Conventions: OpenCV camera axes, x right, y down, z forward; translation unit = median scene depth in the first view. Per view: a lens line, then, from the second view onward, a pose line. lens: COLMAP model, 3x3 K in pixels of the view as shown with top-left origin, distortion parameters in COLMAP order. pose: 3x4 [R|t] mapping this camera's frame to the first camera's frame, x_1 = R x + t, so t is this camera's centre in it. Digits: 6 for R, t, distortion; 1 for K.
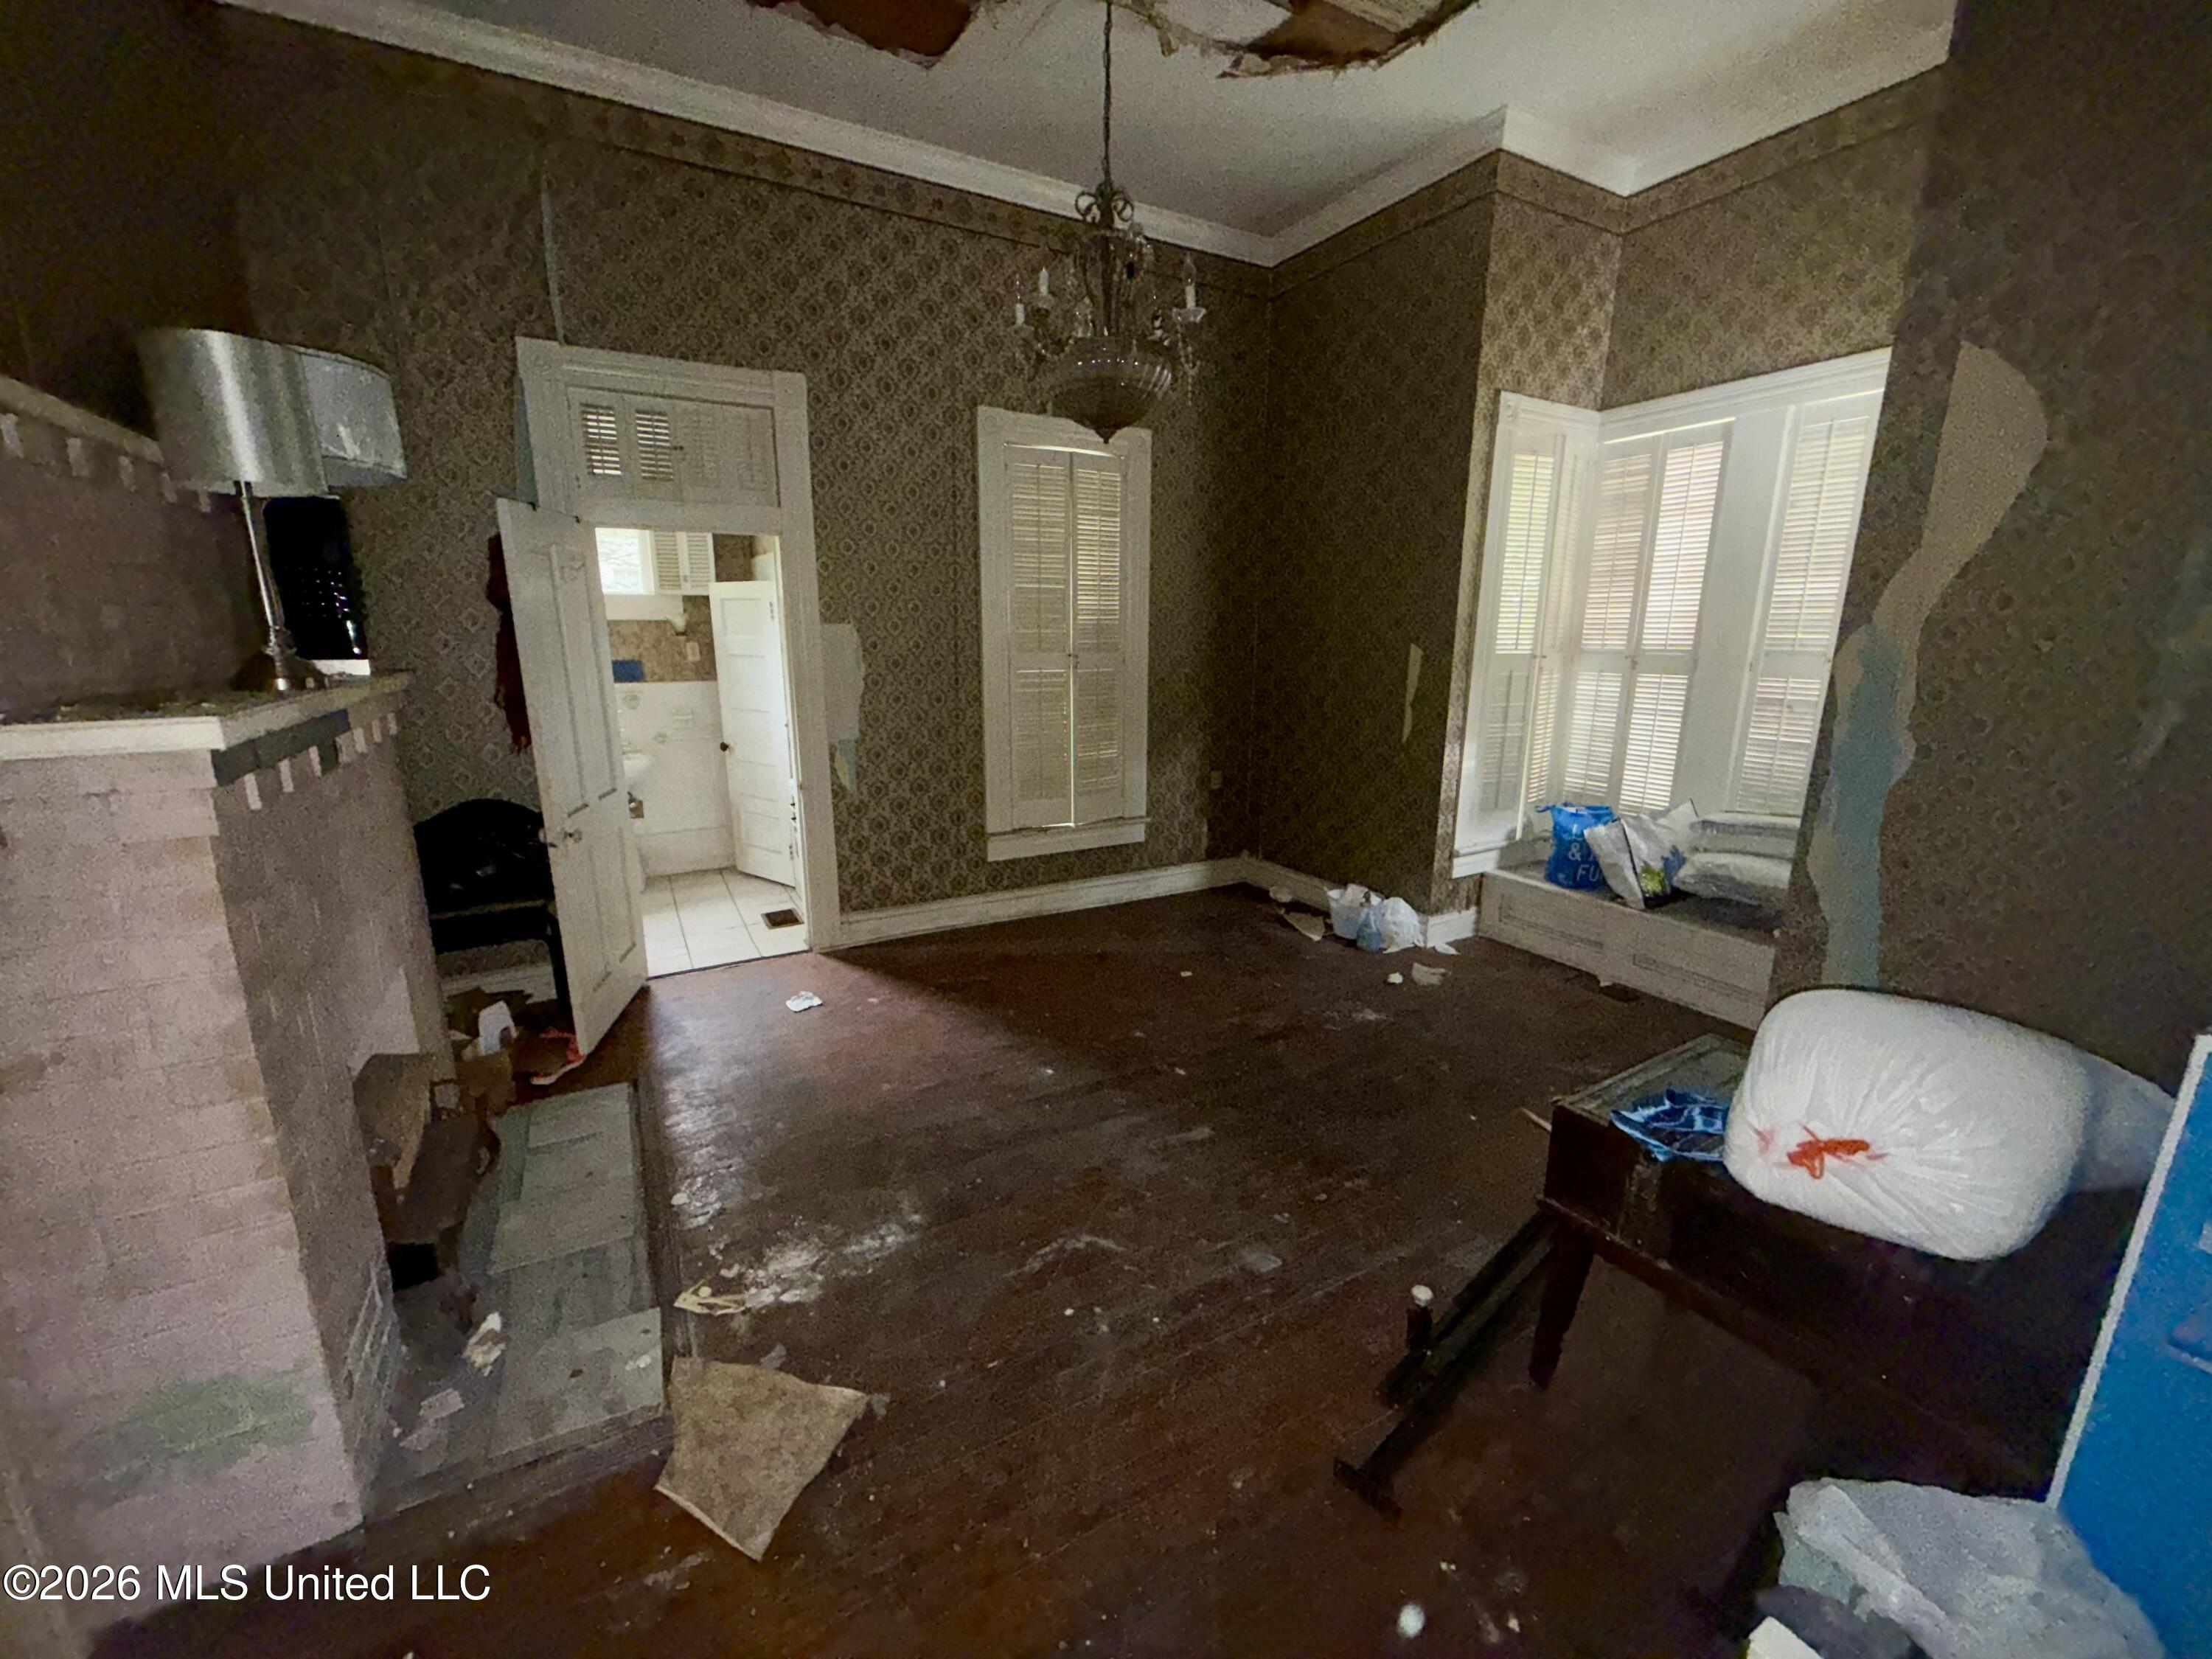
lens RADIAL K [[876.7, 0, 1106.4], [0, 876.7, 827.2], [0, 0, 1]] dist [-0.000850, 0.000483]
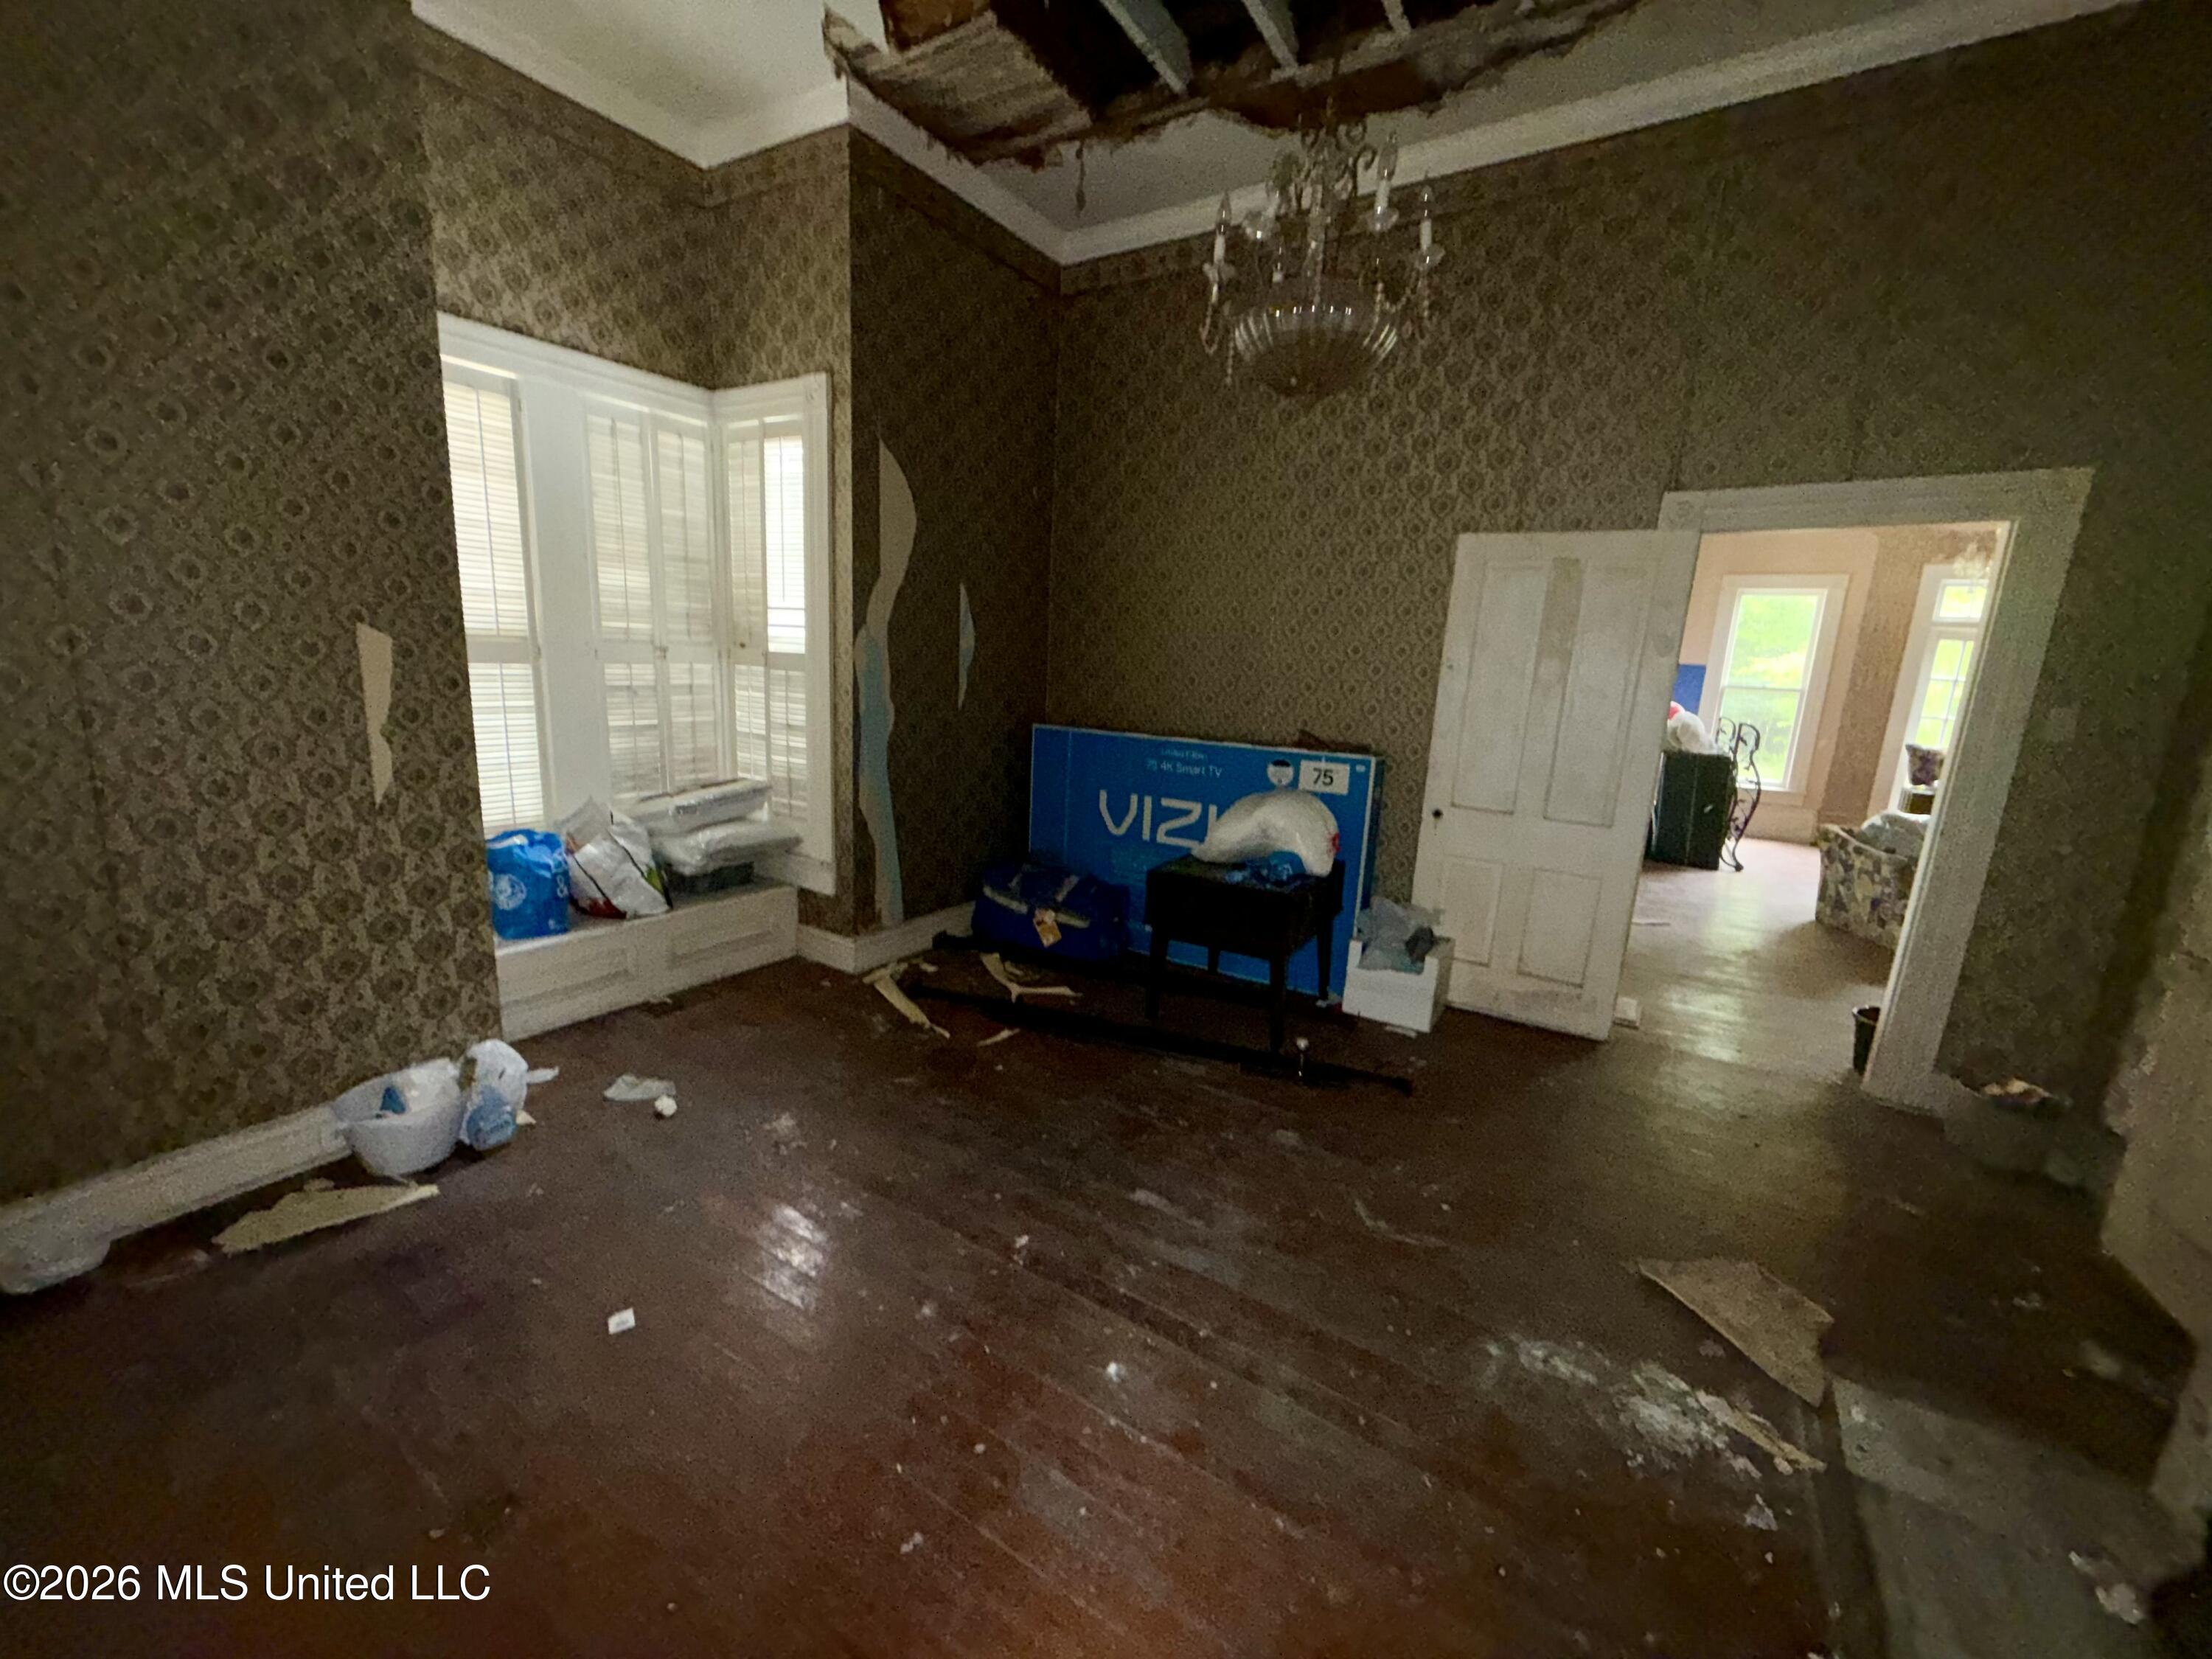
lens RADIAL K [[876.7, 0, 1090.9], [0, 876.7, 832.6], [0, 0, 1]] dist [-0.000850, 0.000483]
pose [[-0.451322, -0.201343, 0.869350, -0.458920], [0.152531, 0.942470, 0.297464, -0.223327], [-0.879229, 0.266854, -0.394646, 1.050342]]
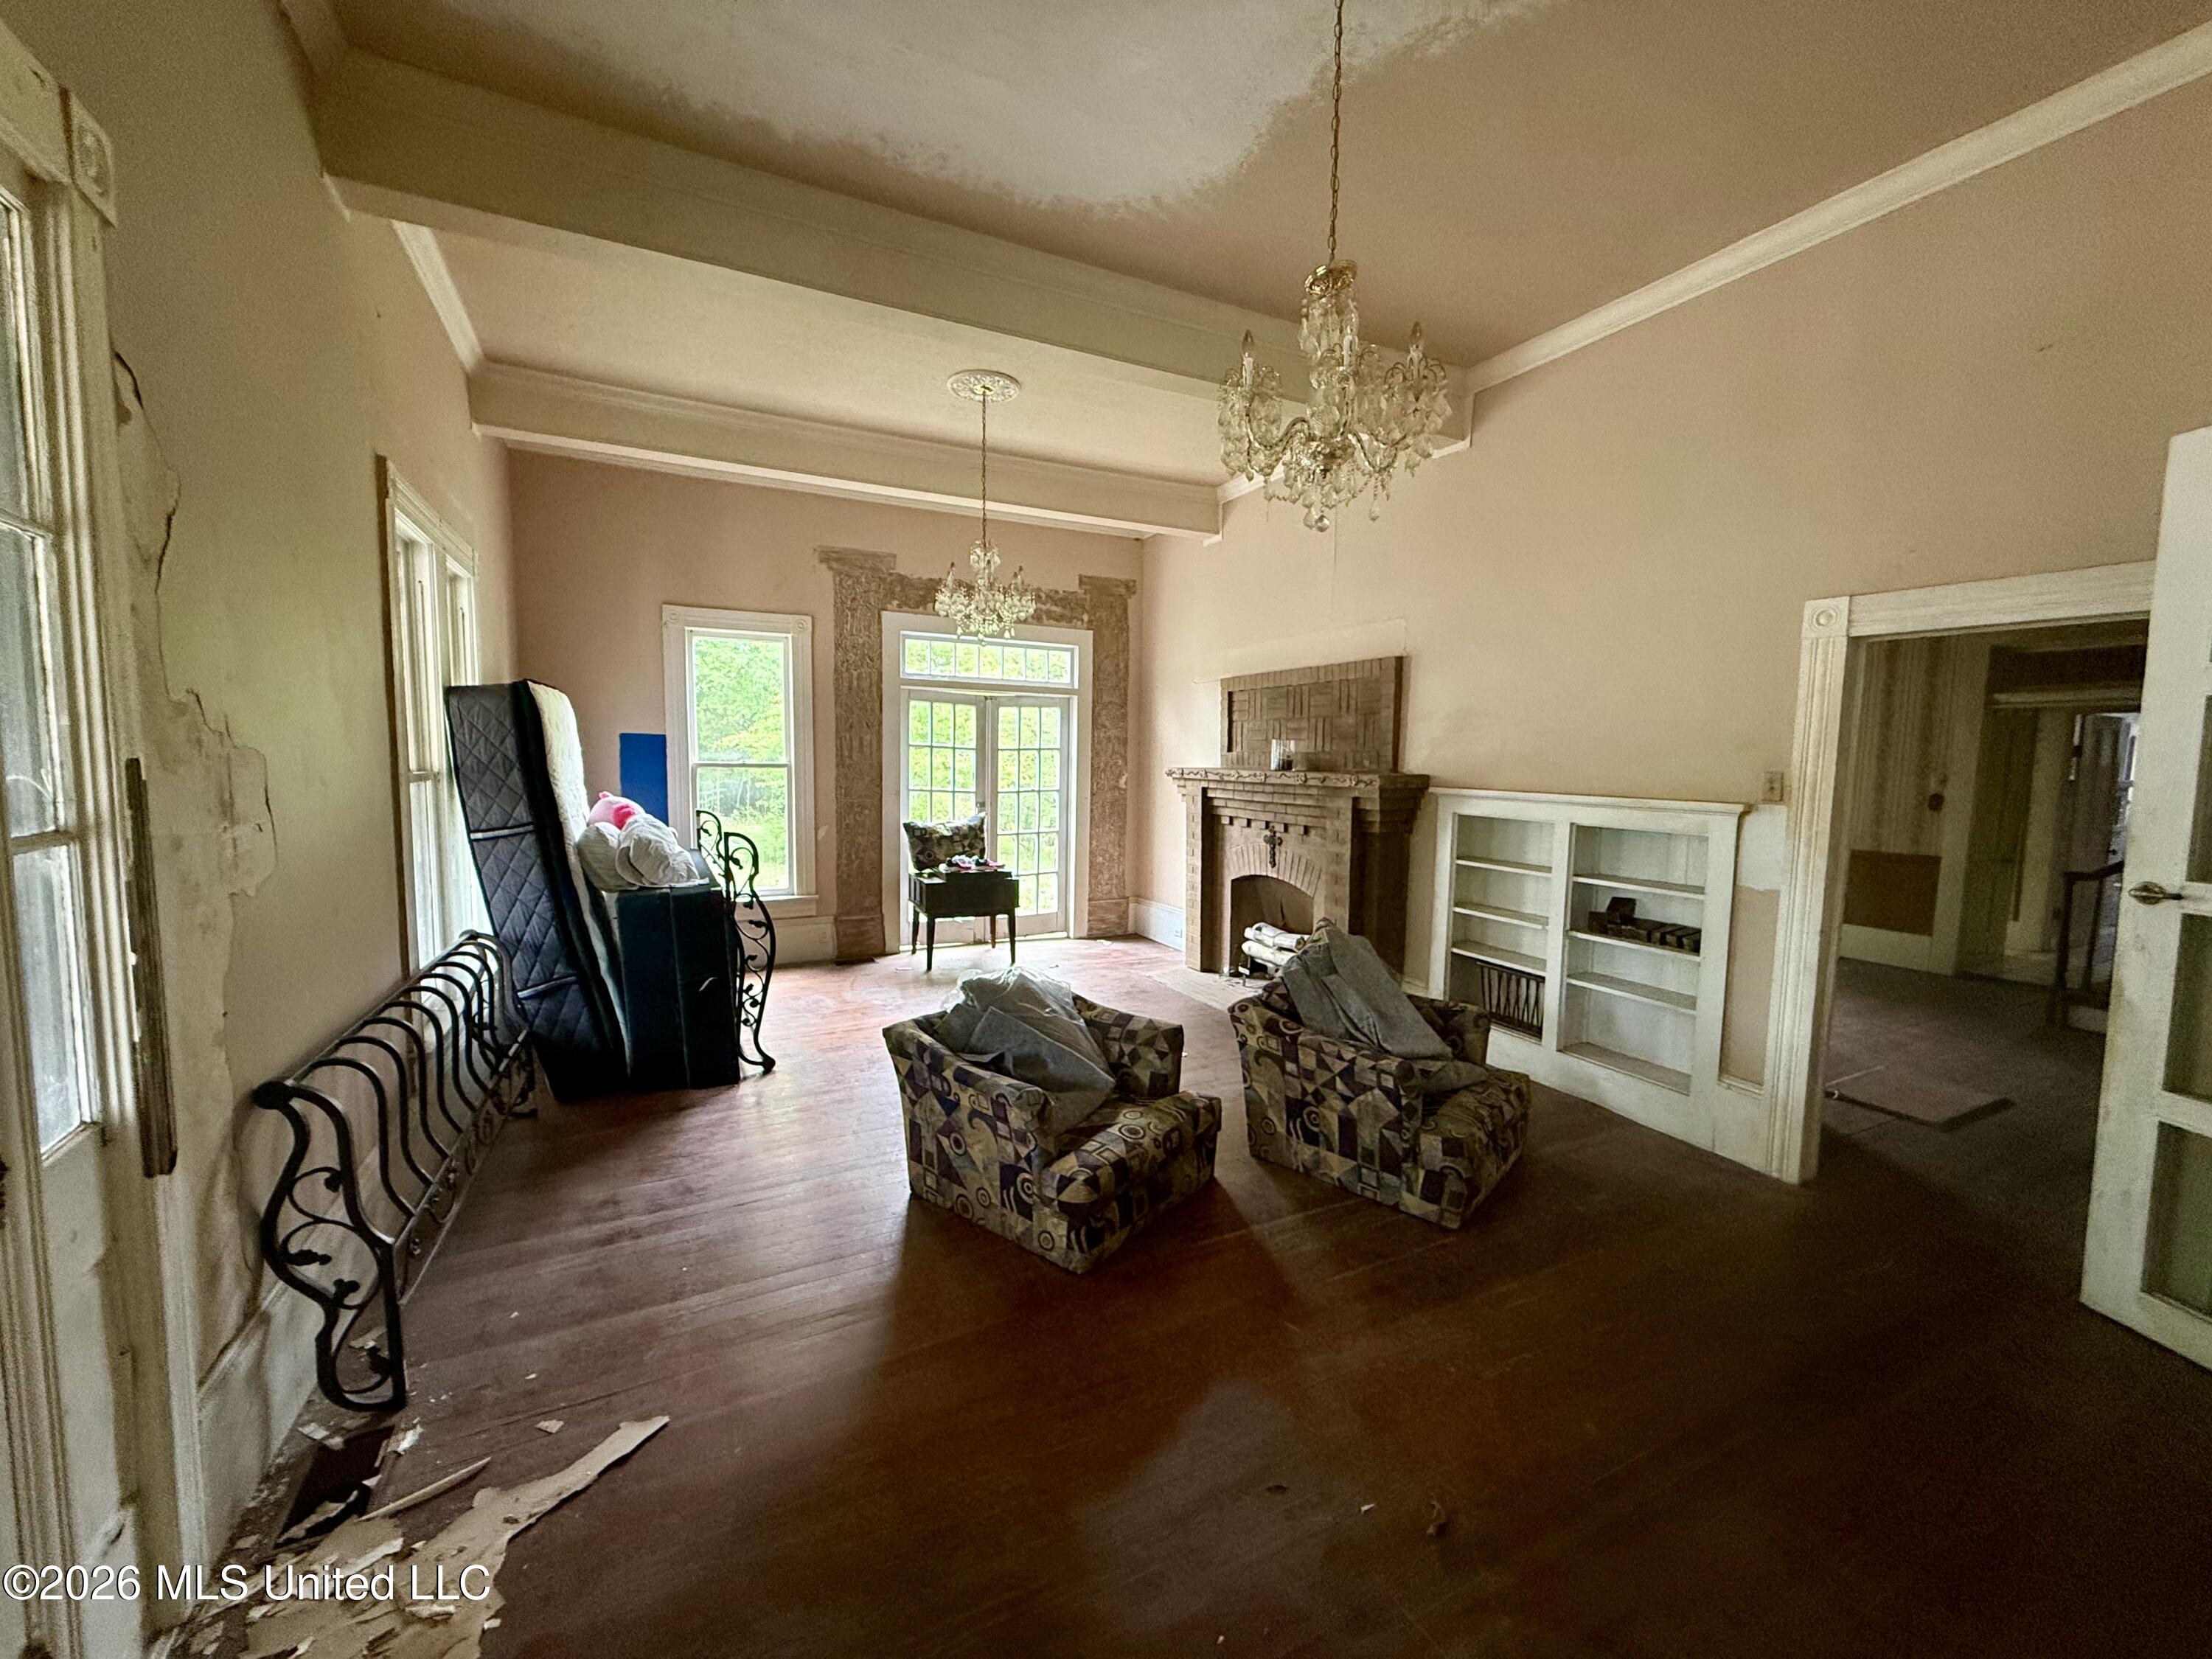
lens RADIAL K [[876.7, 0, 1087.8], [0, 876.7, 829.9], [0, 0, 1]] dist [-0.000850, 0.000483]
pose [[-0.997007, -0.020609, 0.074514, -0.338485], [0.003305, 0.951570, 0.307415, -0.174744], [-0.077240, 0.306742, -0.948654, 0.812324]]
